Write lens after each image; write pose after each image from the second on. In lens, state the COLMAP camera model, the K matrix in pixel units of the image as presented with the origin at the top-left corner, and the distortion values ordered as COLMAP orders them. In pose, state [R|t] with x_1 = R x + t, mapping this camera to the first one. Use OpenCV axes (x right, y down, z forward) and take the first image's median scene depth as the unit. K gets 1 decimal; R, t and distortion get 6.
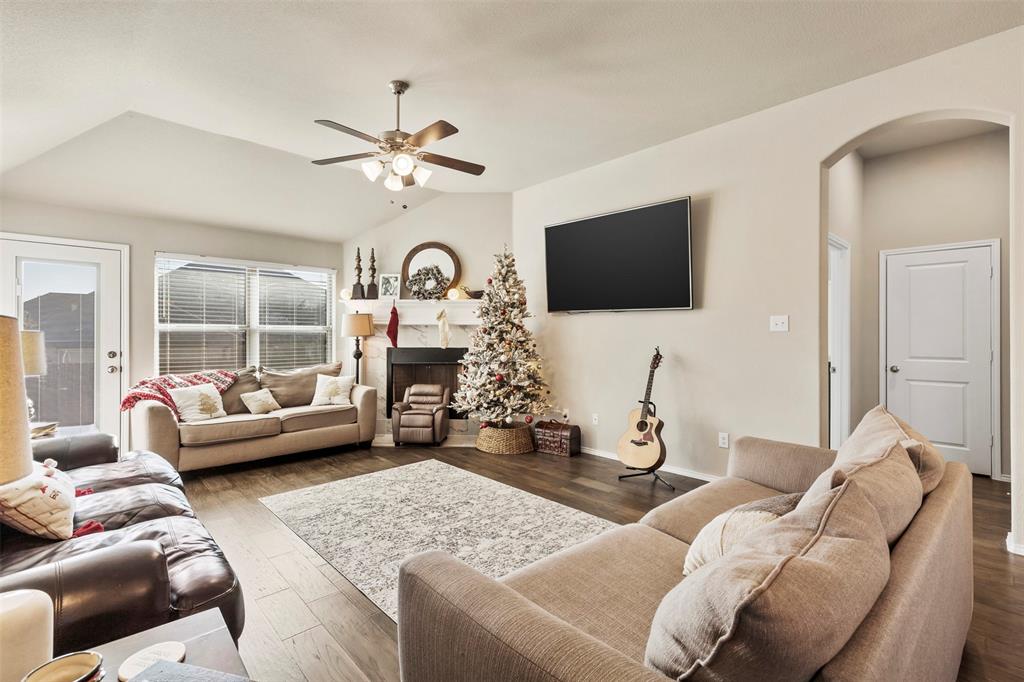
lens RADIAL K [[459.6, 0, 513.3], [0, 459.6, 334.9], [0, 0, 1]] dist [0.002553, 0.000180]
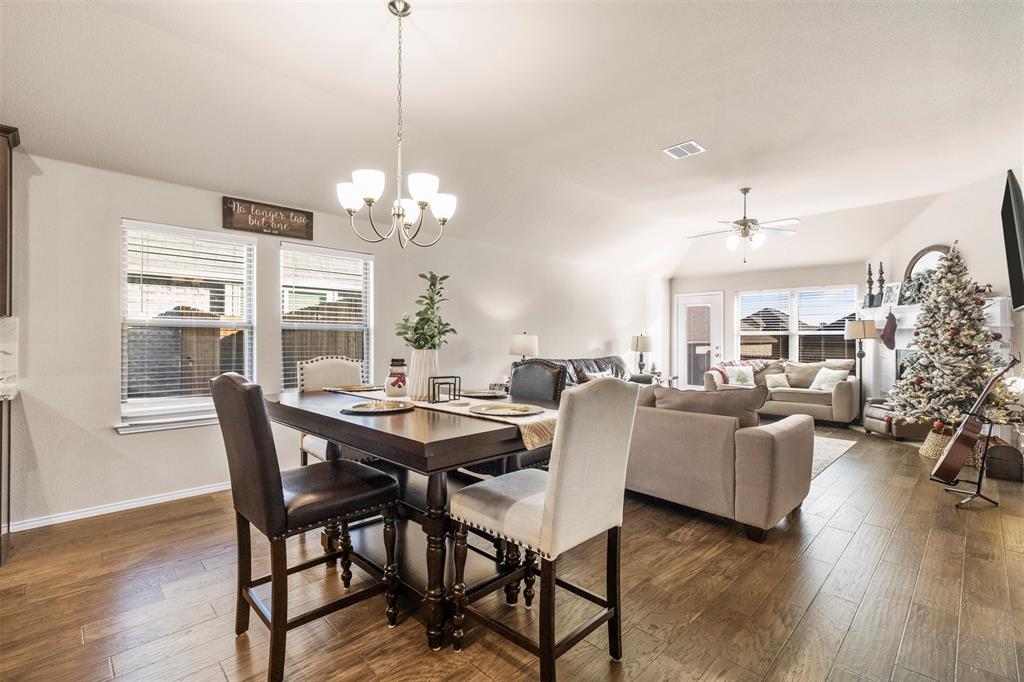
lens RADIAL K [[464.2, 0, 511.8], [0, 464.2, 336.7], [0, 0, 1]] dist [0.003806, 0.000239]
pose [[0.021246, -0.002125, -0.999772, 0.904607], [-0.002526, 0.999994, -0.002179, 0.001073], [0.999771, 0.002572, 0.021241, 0.067667]]
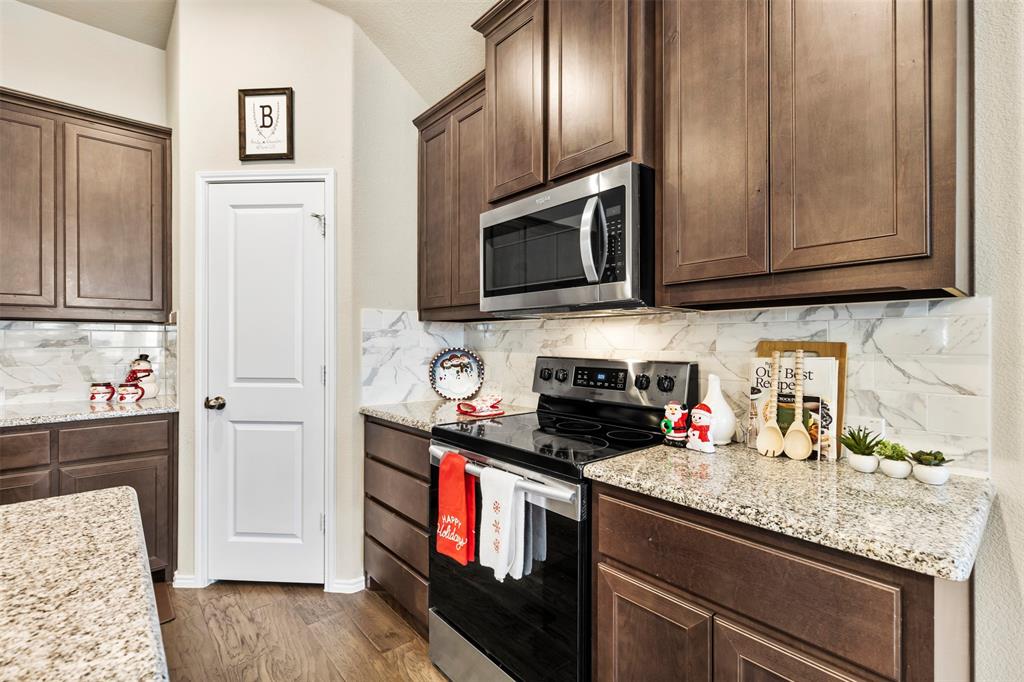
lens RADIAL K [[459.2, 0, 514.0], [0, 459.2, 342.4], [0, 0, 1]] dist [0.005304, -0.000096]
pose [[-0.999160, -0.002311, 0.040905, 0.532913], [-0.002316, 0.999997, -0.000077, -0.000855], [-0.040904, -0.000172, -0.999163, -0.301986]]
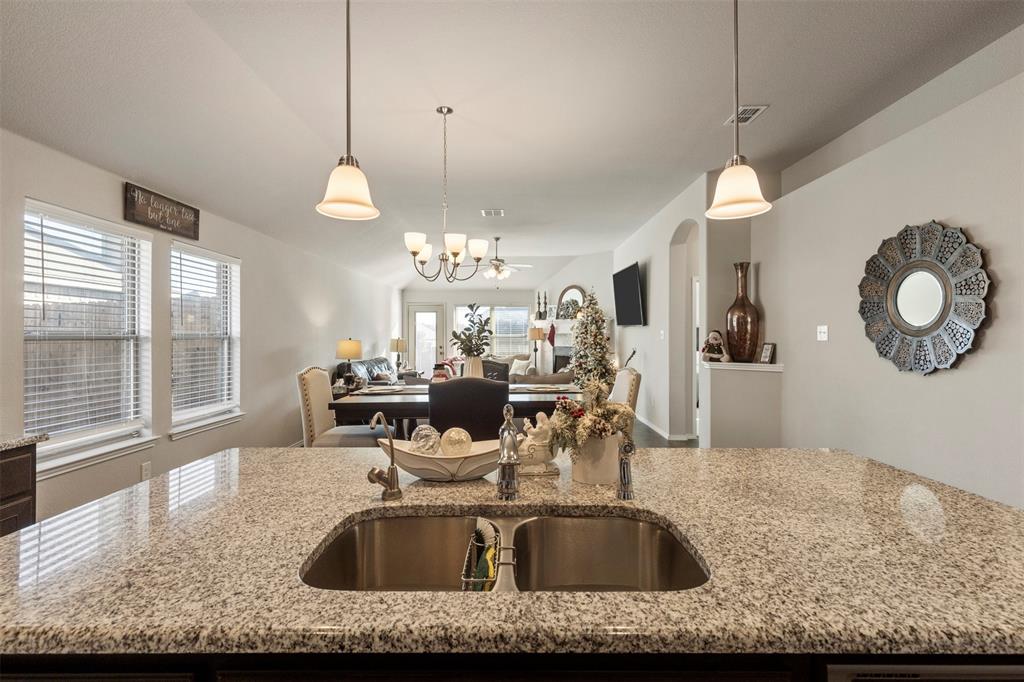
lens RADIAL K [[464.2, 0, 511.8], [0, 464.2, 336.7], [0, 0, 1]] dist [0.003806, 0.000239]
pose [[0.721479, -0.001002, -0.692436, 0.950370], [0.003598, 0.999991, 0.002302, -0.016713], [0.692427, -0.004152, 0.721476, -0.453997]]
